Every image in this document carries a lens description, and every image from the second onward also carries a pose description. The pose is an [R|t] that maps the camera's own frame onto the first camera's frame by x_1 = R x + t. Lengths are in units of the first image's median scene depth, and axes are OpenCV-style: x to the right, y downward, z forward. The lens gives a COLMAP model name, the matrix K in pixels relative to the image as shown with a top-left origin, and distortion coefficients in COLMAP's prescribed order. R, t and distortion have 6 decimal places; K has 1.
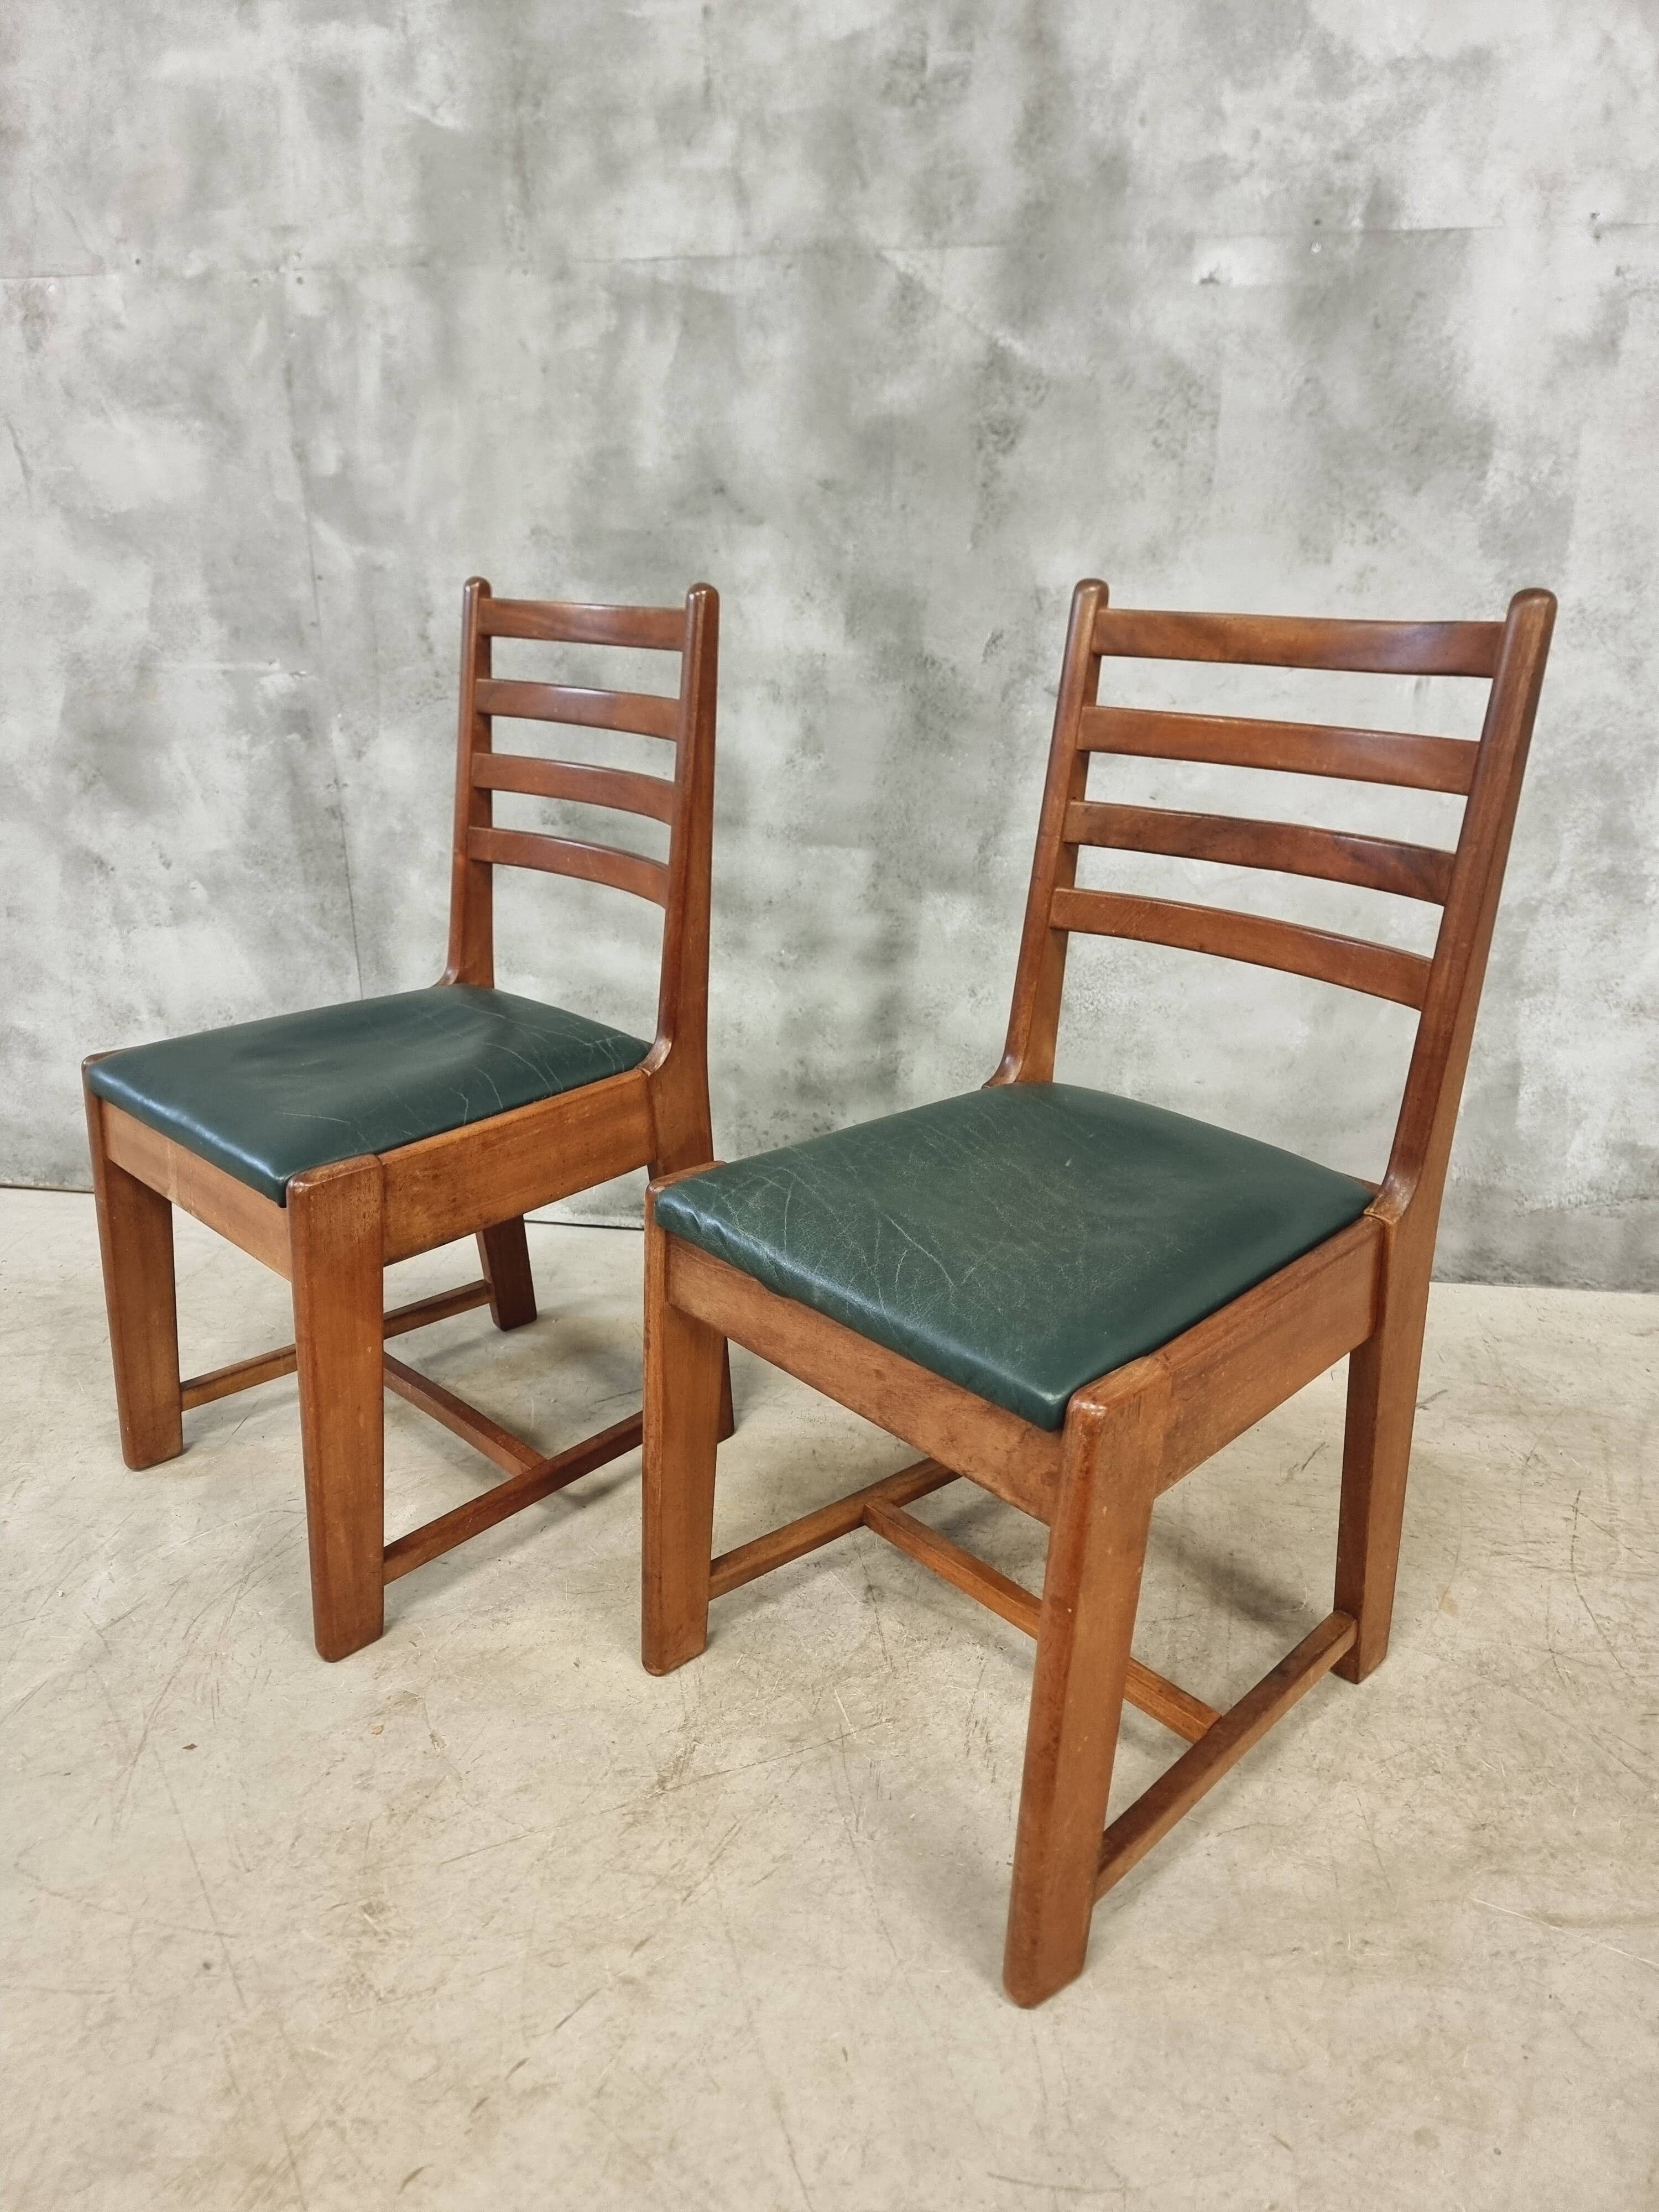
lens RADIAL K [[1537.8, 0, 799.6], [0, 1537.8, 1123.9], [0, 0, 1]] dist [0.059878, -0.054432]
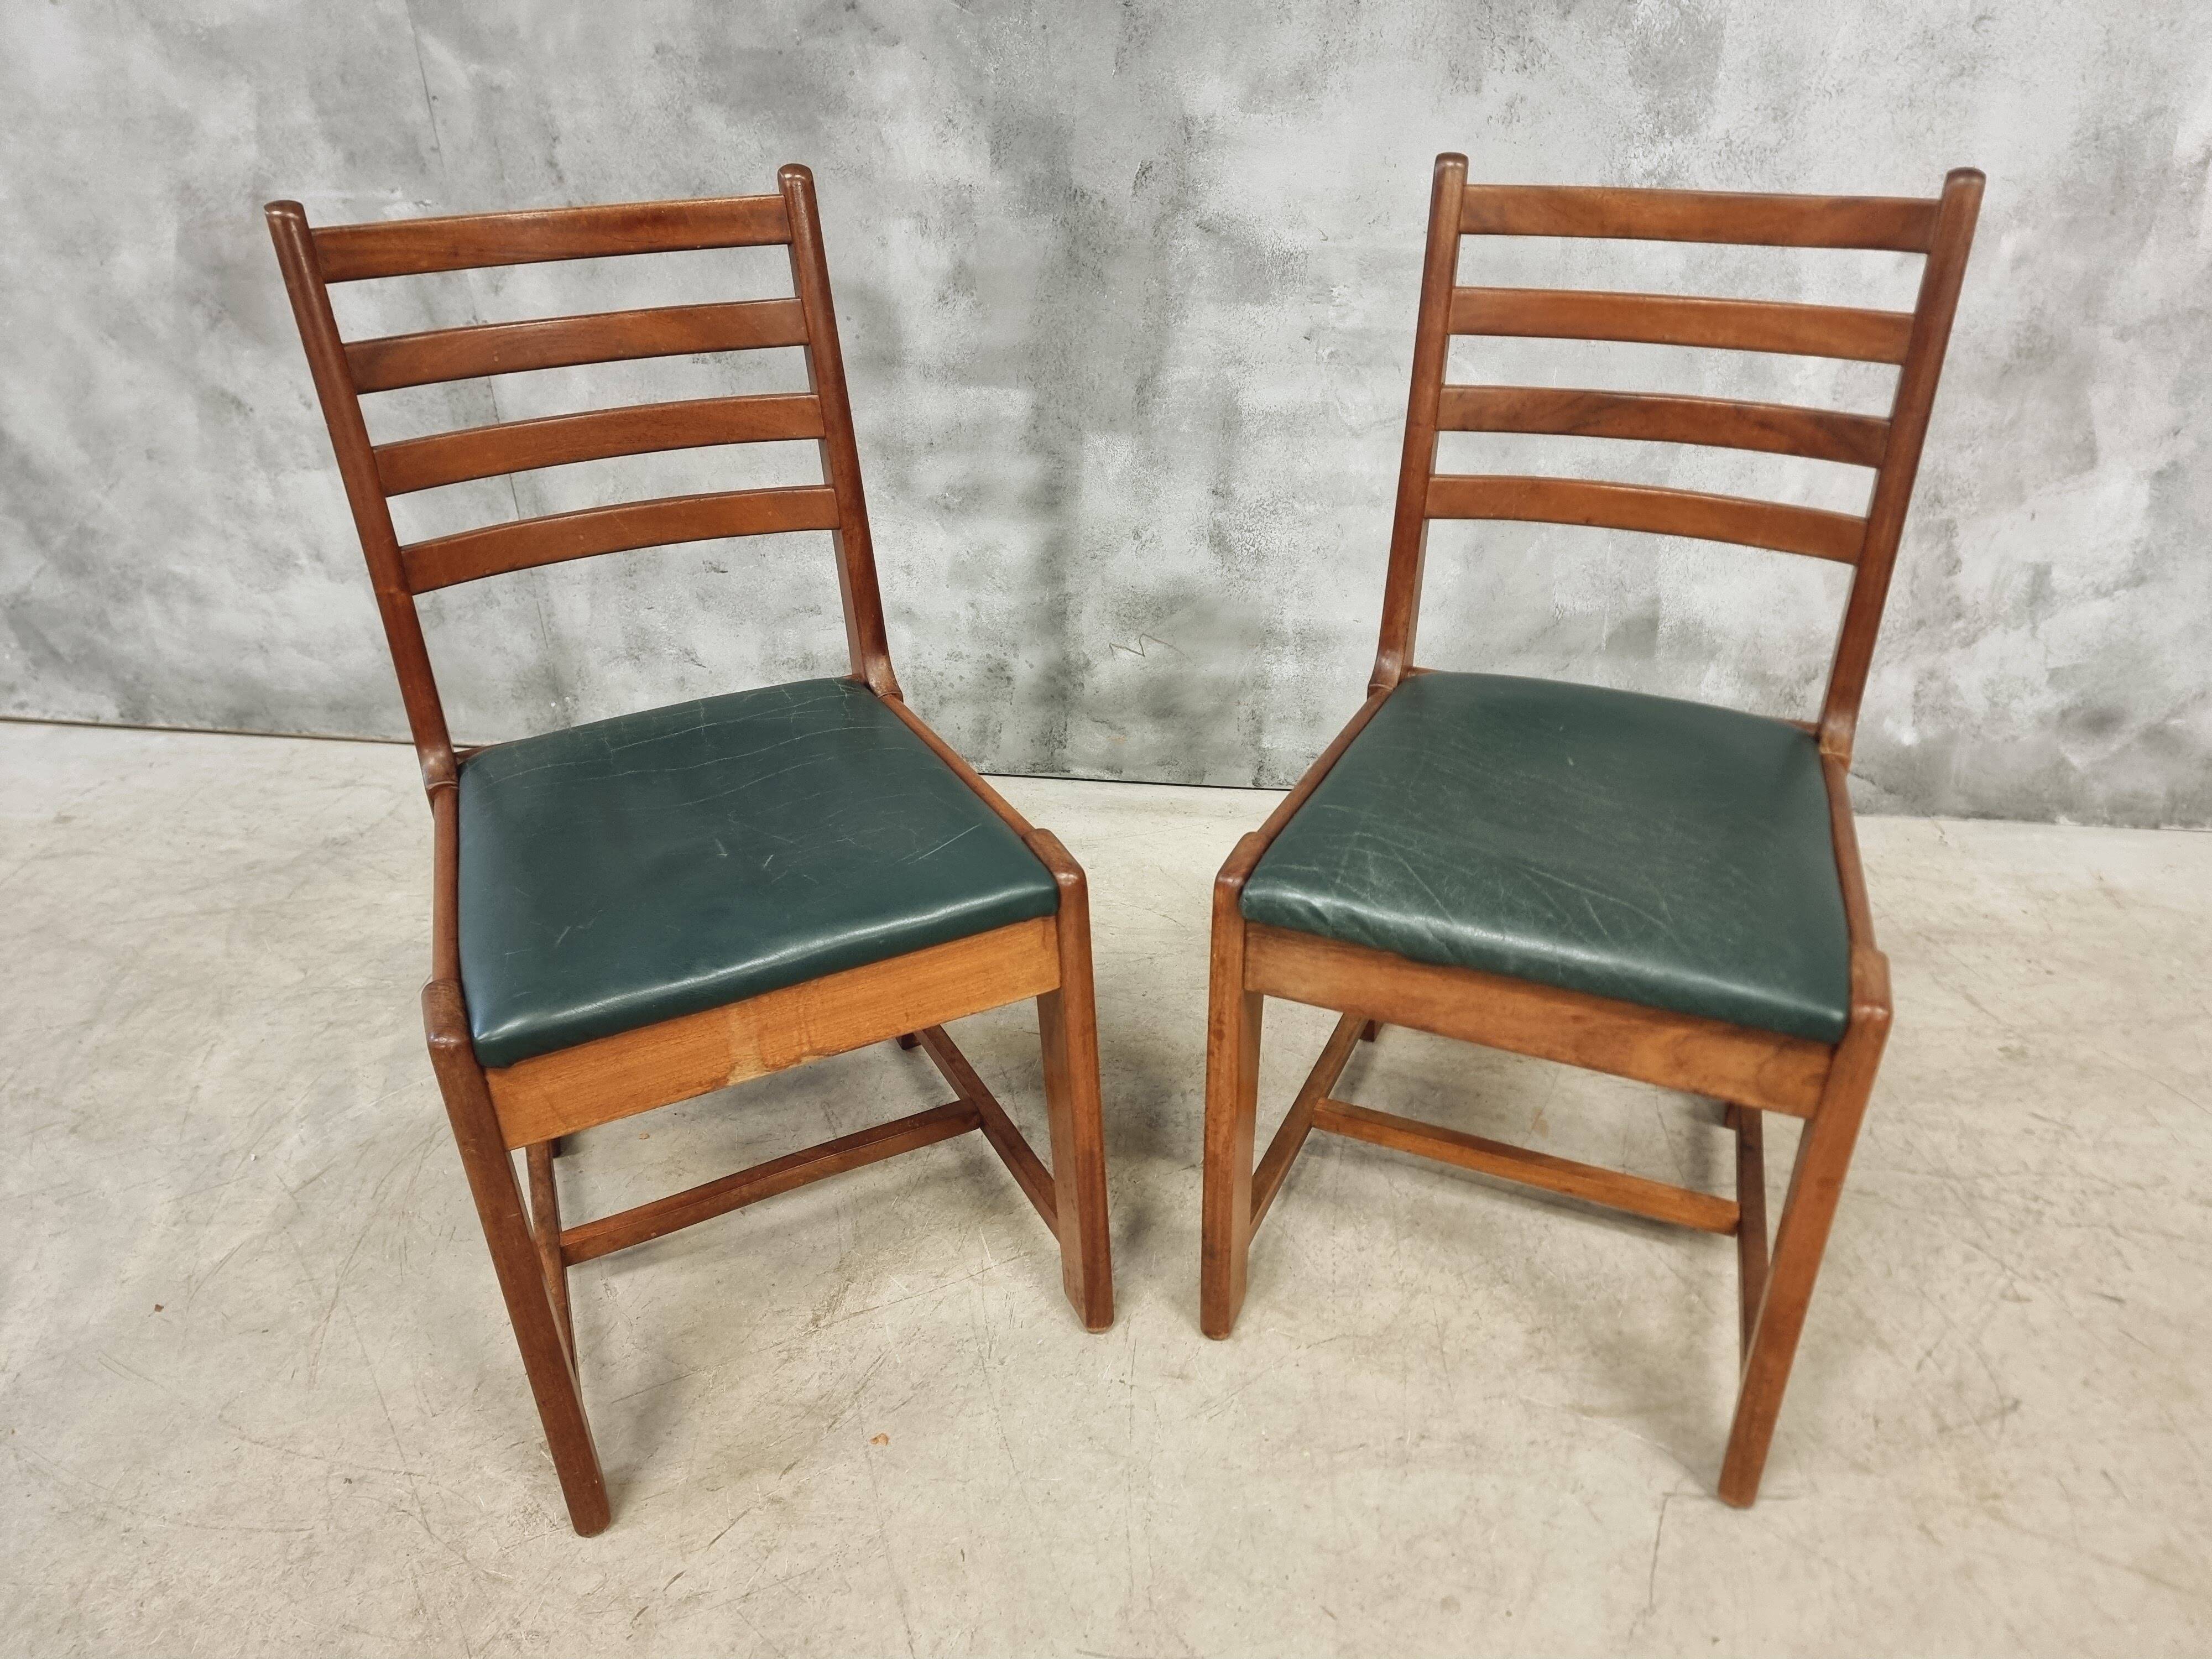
lens RADIAL K [[1534.8, 0, 1120.2], [0, 1534.8, 829.0], [0, 0, 1]] dist [0.074904, -0.065167]
pose [[0.998989, -0.025077, 0.037323, 0.069460], [0.018611, 0.986204, 0.164486, -0.071582], [-0.040933, -0.163625, 0.985673, -0.030400]]
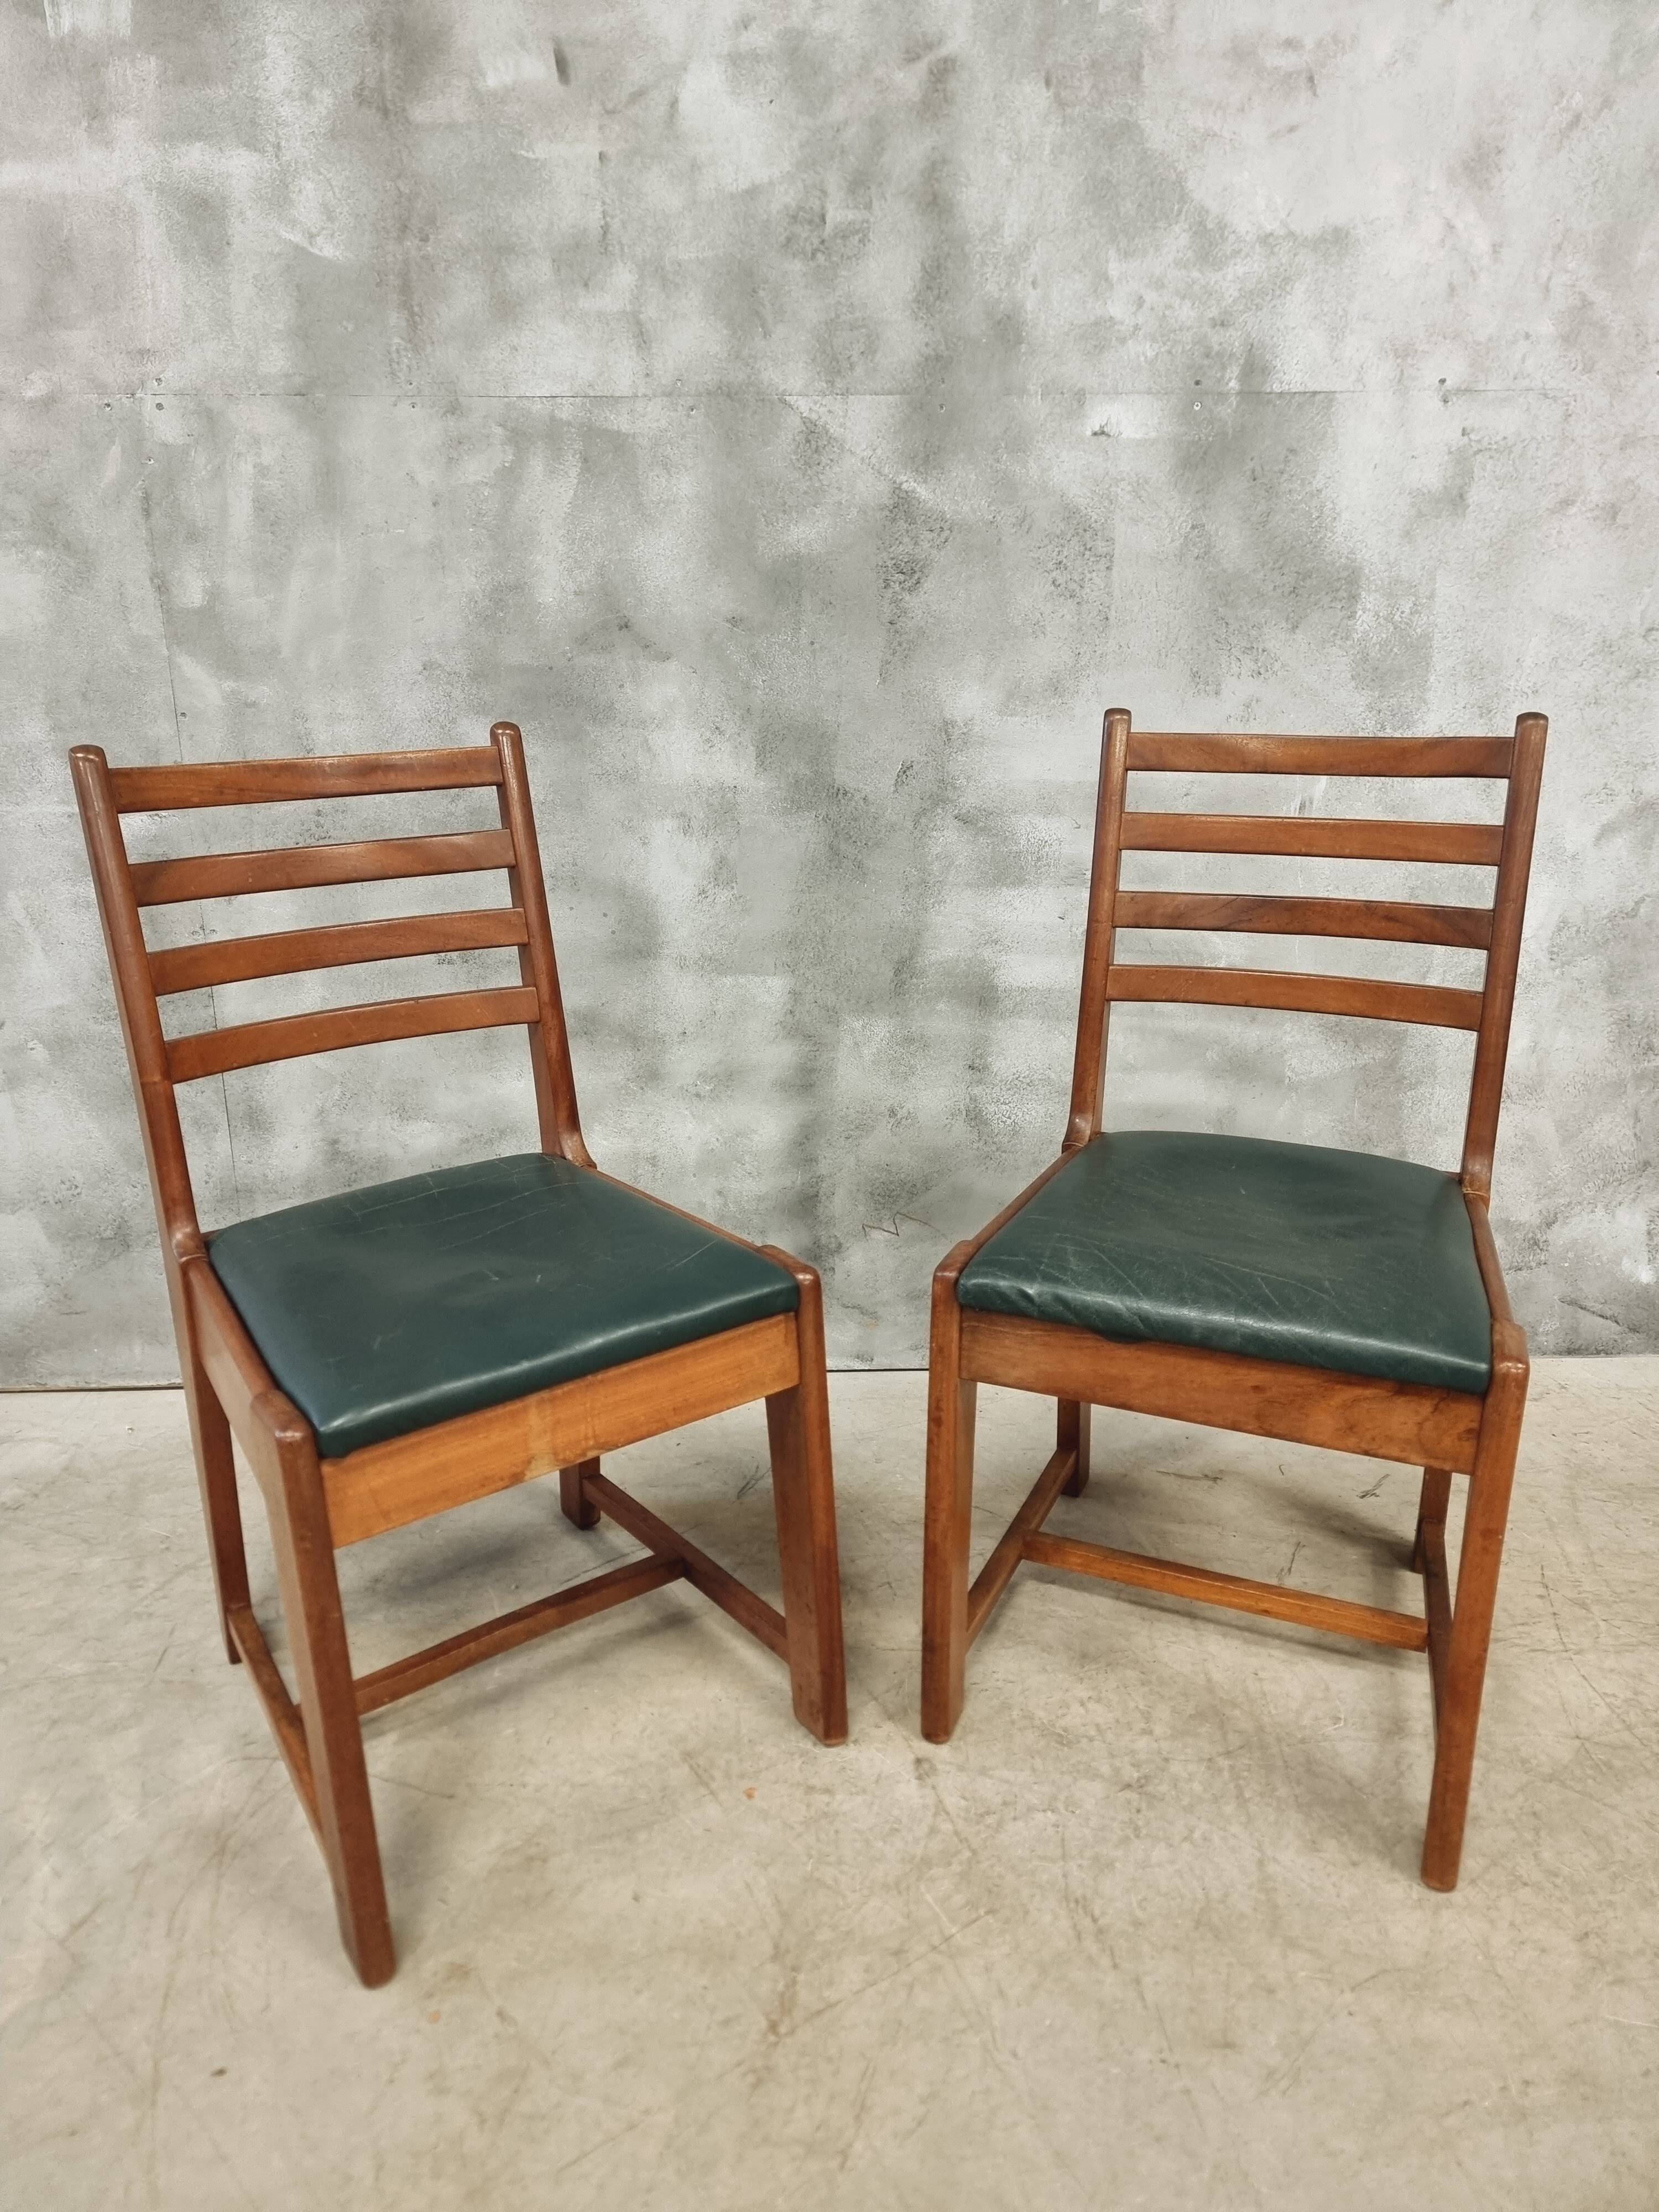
lens RADIAL K [[1523.6, 0, 800.3], [0, 1523.6, 1109.0], [0, 0, 1]] dist [0.074595, -0.067631]
pose [[0.980545, -0.060176, 0.186841, -0.153345], [0.071113, 0.996091, -0.052391, -0.047723], [-0.182958, 0.064658, 0.980992, 0.047897]]
